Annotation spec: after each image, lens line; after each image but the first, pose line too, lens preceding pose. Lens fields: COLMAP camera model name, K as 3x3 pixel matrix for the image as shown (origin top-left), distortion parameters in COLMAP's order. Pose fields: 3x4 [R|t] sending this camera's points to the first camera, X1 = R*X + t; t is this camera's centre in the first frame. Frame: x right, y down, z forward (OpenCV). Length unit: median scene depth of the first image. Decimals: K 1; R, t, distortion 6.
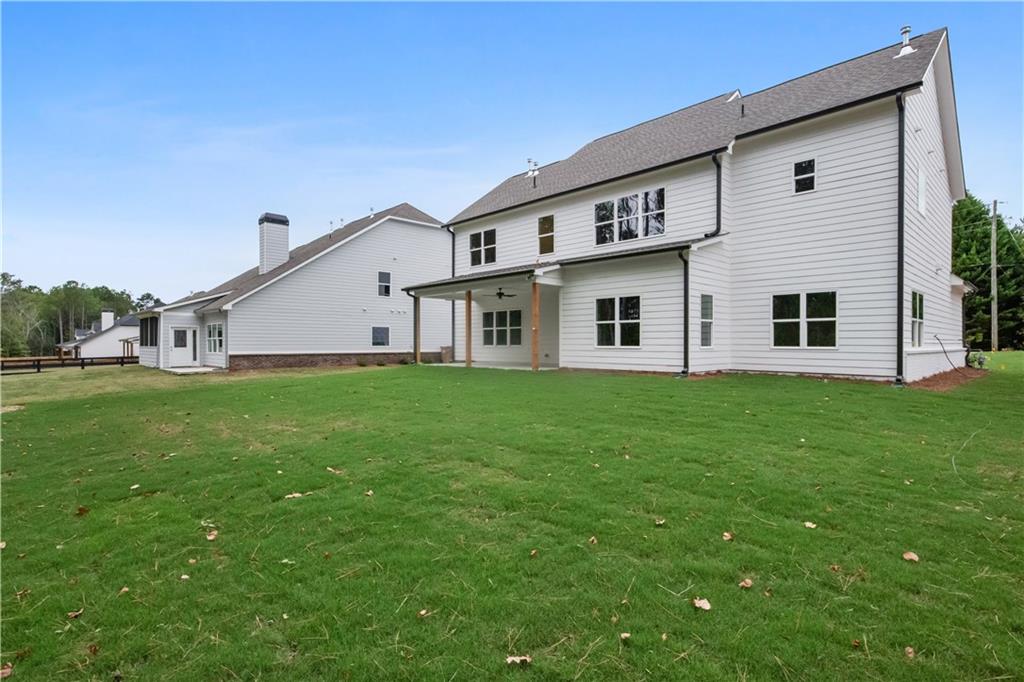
lens RADIAL K [[522.8, 0, 512.0], [0, 522.8, 341.0], [0, 0, 1]] dist [0.009490, -0.000031]
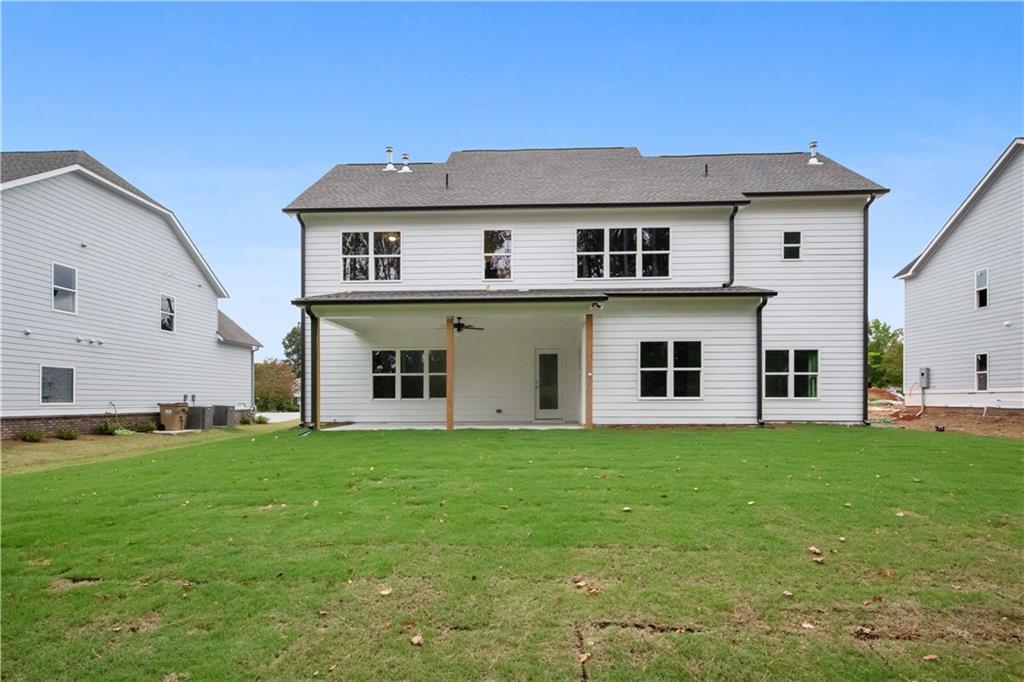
lens RADIAL K [[516.6, 0, 514.0], [0, 516.6, 412.9], [0, 0, 1]] dist [0.004739, 0.000388]
pose [[0.711159, -0.019142, 0.702770, -0.545914], [0.001136, 0.999659, 0.026079, 0.012163], [-0.703030, -0.017748, 0.710939, 0.526276]]
